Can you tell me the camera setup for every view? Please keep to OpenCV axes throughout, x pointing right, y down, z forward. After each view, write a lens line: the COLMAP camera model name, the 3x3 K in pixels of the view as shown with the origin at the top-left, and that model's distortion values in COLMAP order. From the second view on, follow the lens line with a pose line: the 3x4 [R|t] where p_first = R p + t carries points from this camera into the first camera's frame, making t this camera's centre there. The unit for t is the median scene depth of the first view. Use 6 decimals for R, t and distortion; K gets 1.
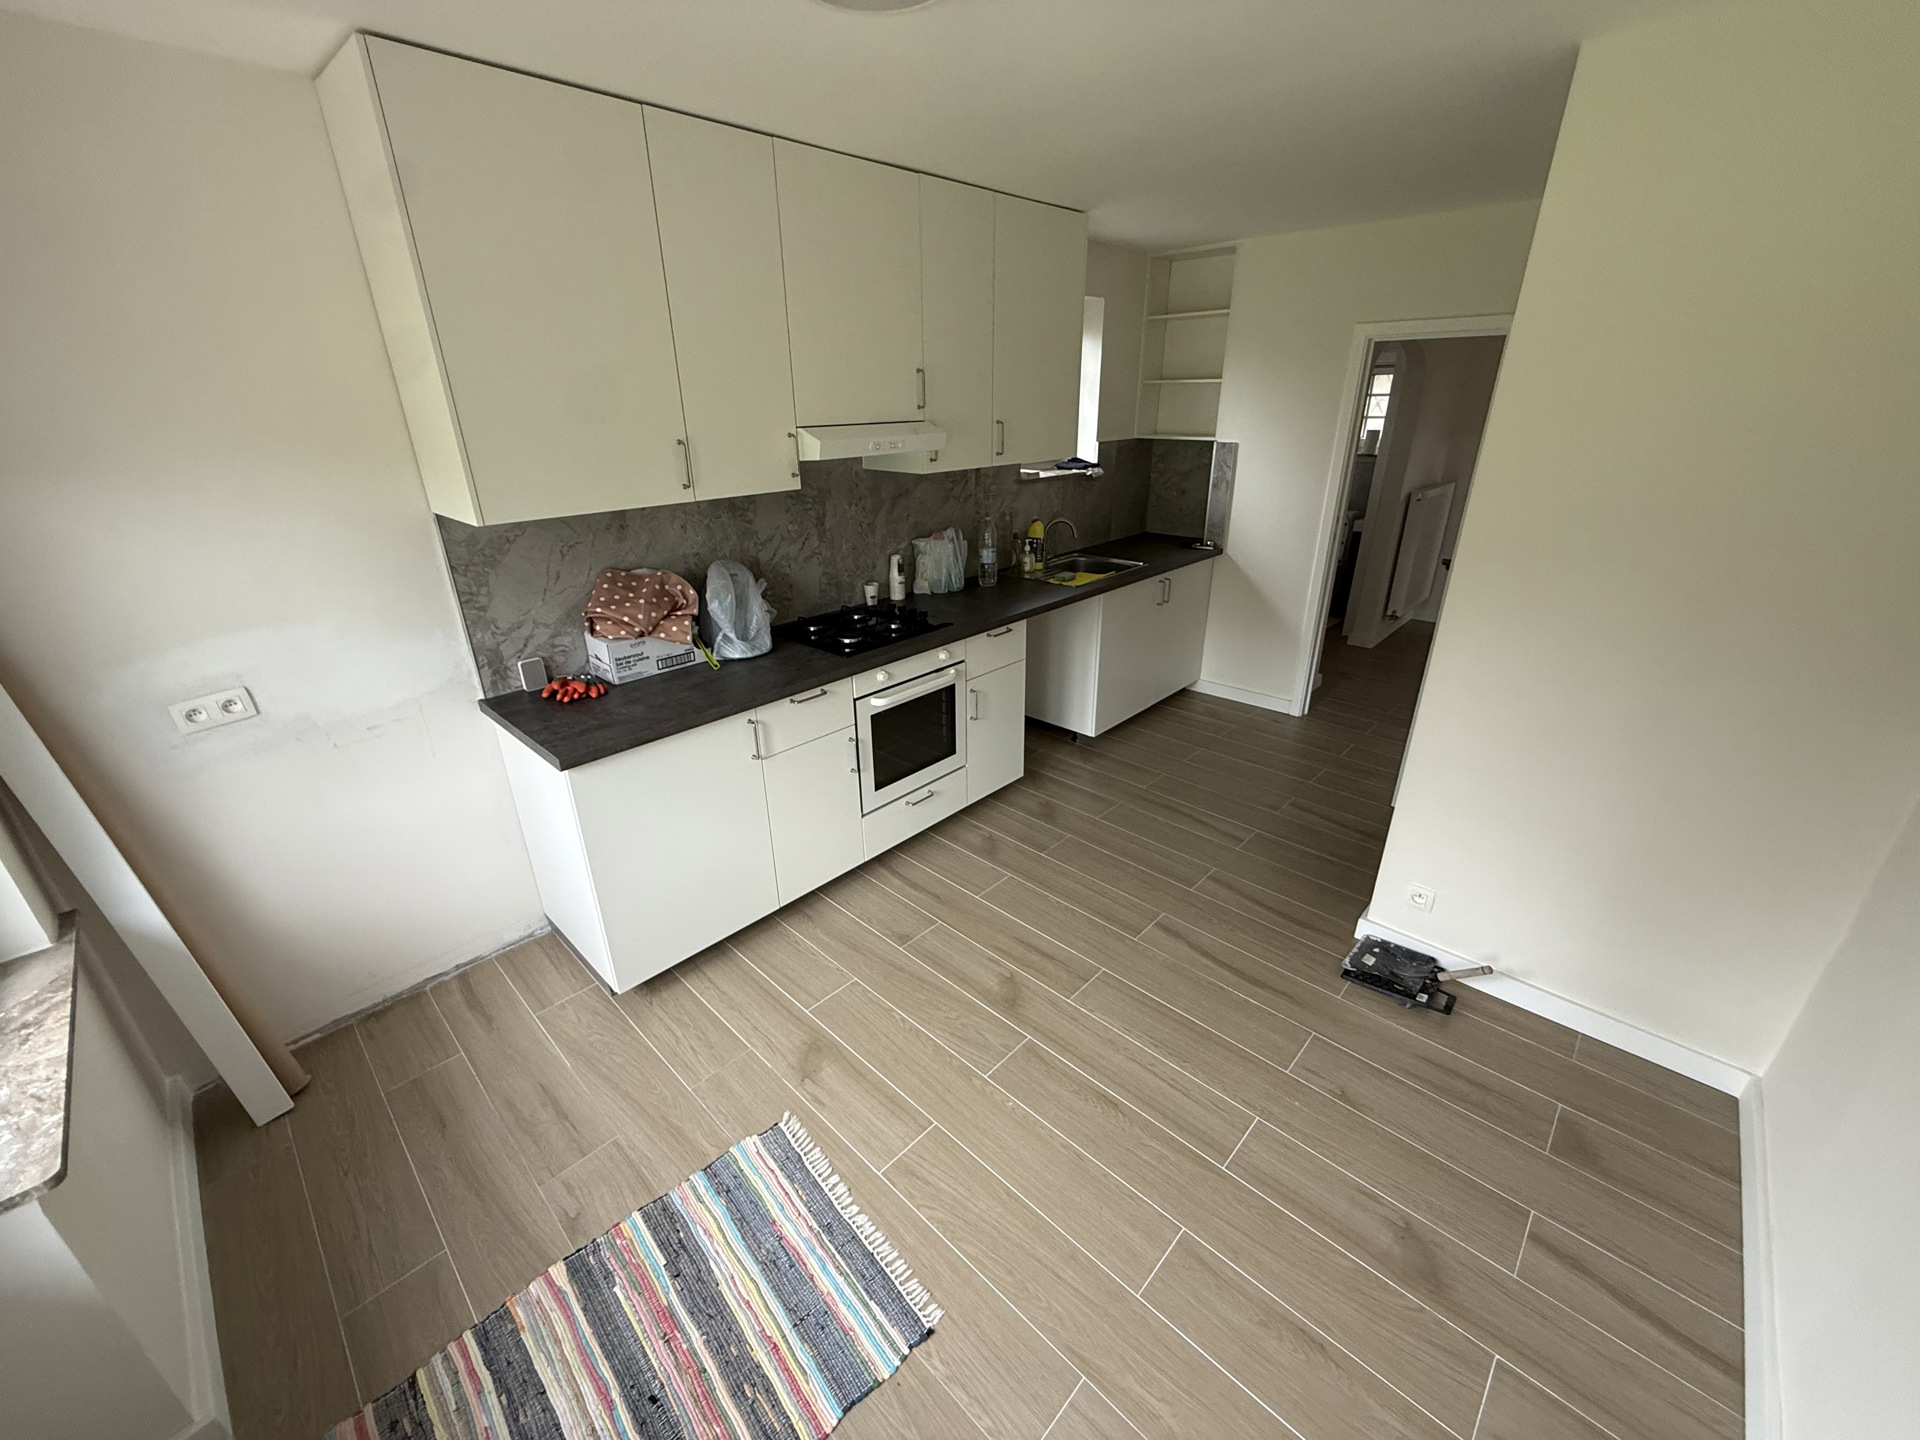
lens RADIAL K [[759.2, 0, 958.4], [0, 759.2, 709.9], [0, 0, 1]] dist [-0.002053, -0.000537]
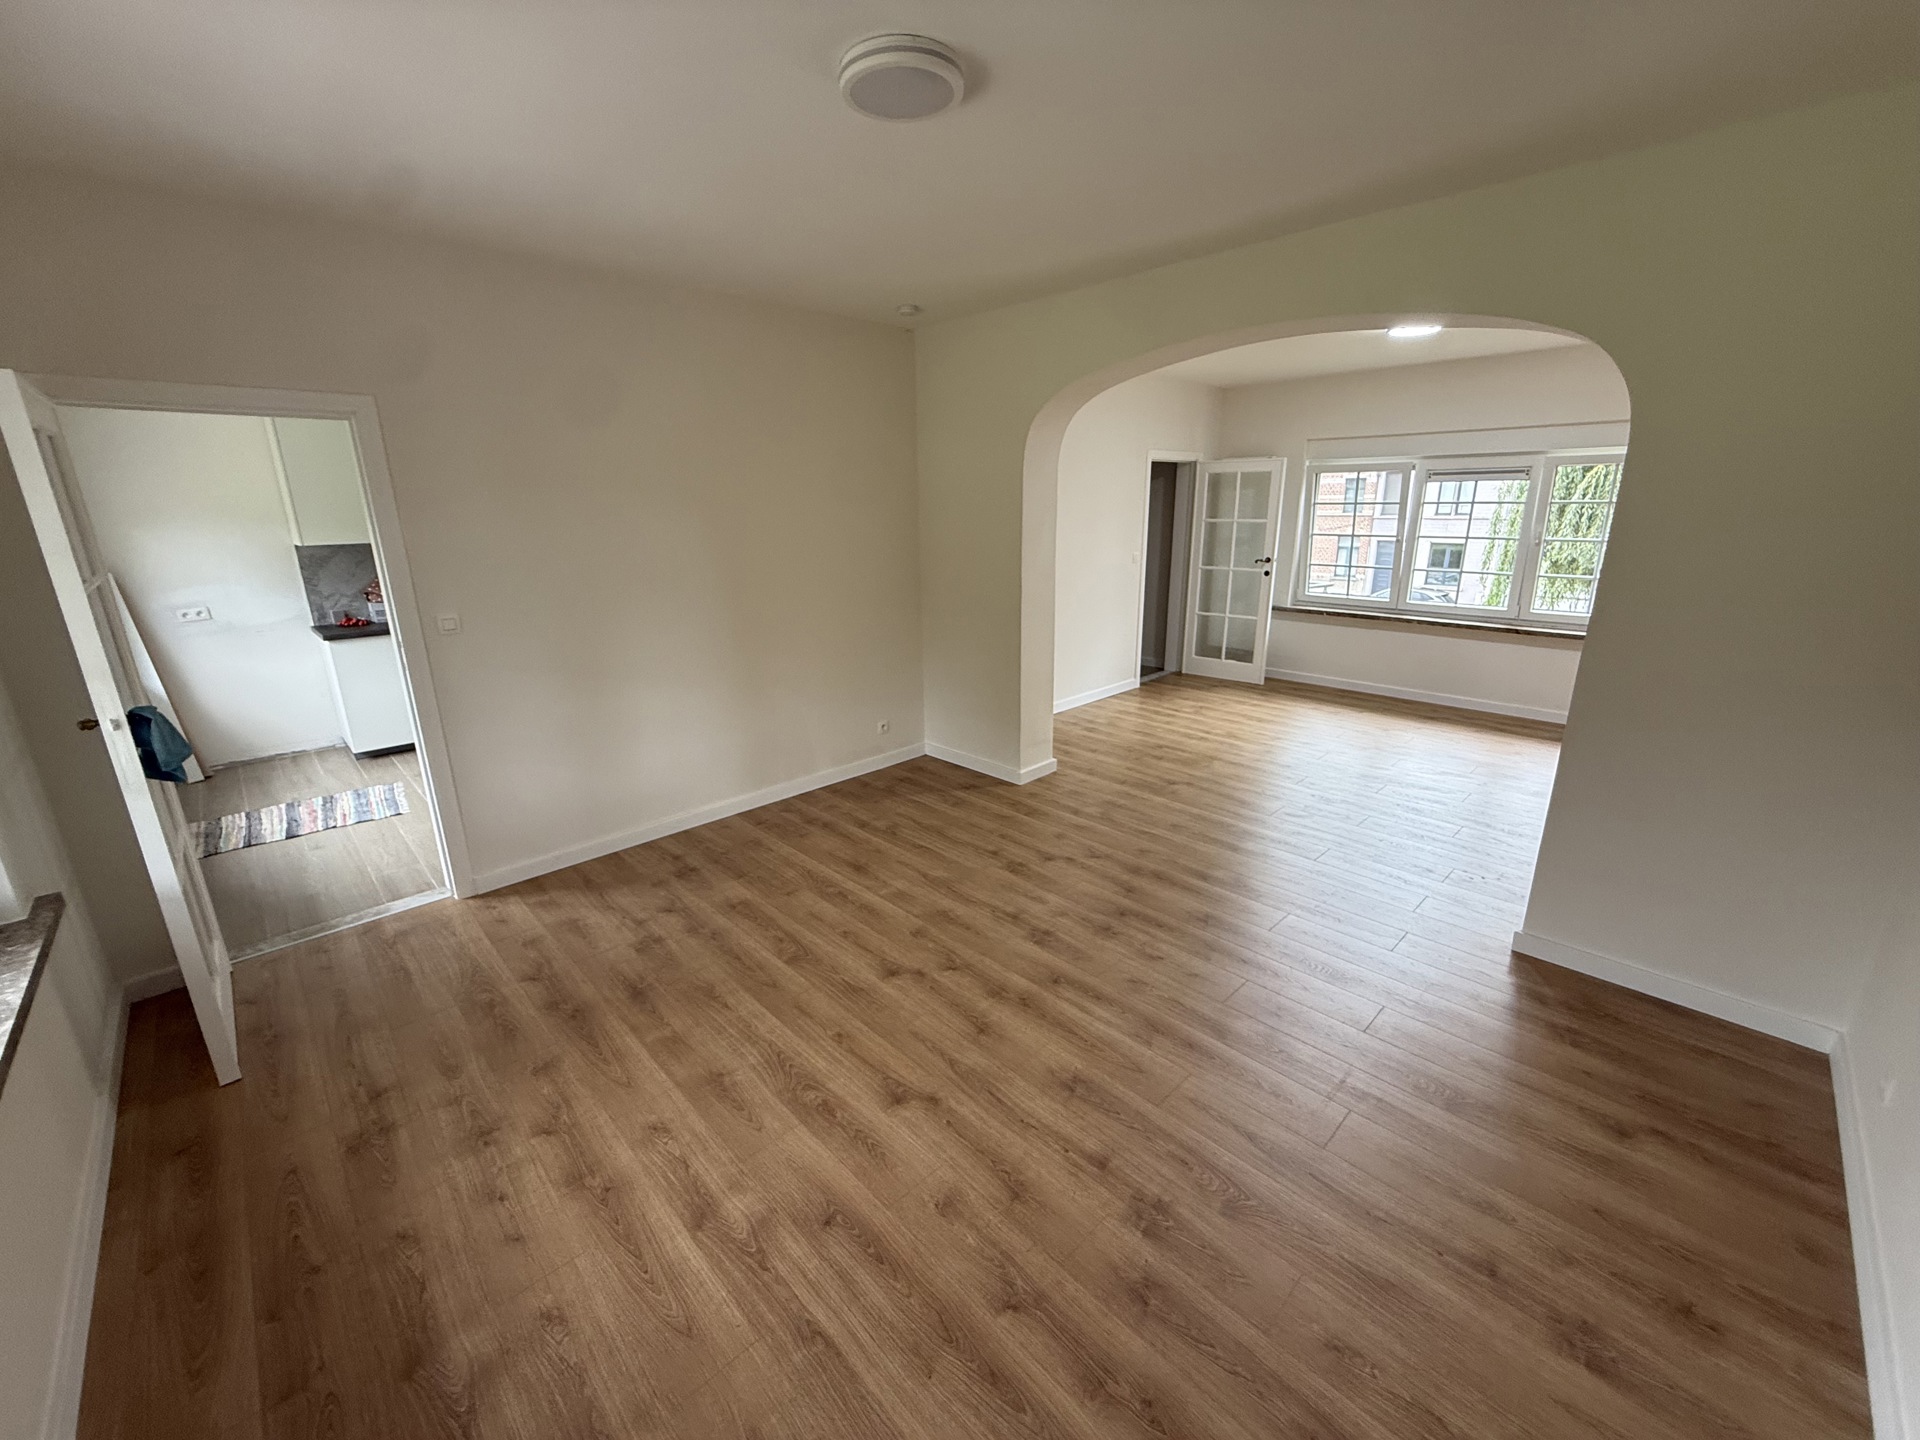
lens RADIAL K [[759.2, 0, 956.3], [0, 759.2, 711.0], [0, 0, 1]] dist [-0.002053, -0.000537]
pose [[0.999472, 0.009443, -0.031097, 1.684084], [-0.013377, 0.991577, -0.128827, 0.619168], [0.029619, 0.129174, 0.991179, -1.425673]]
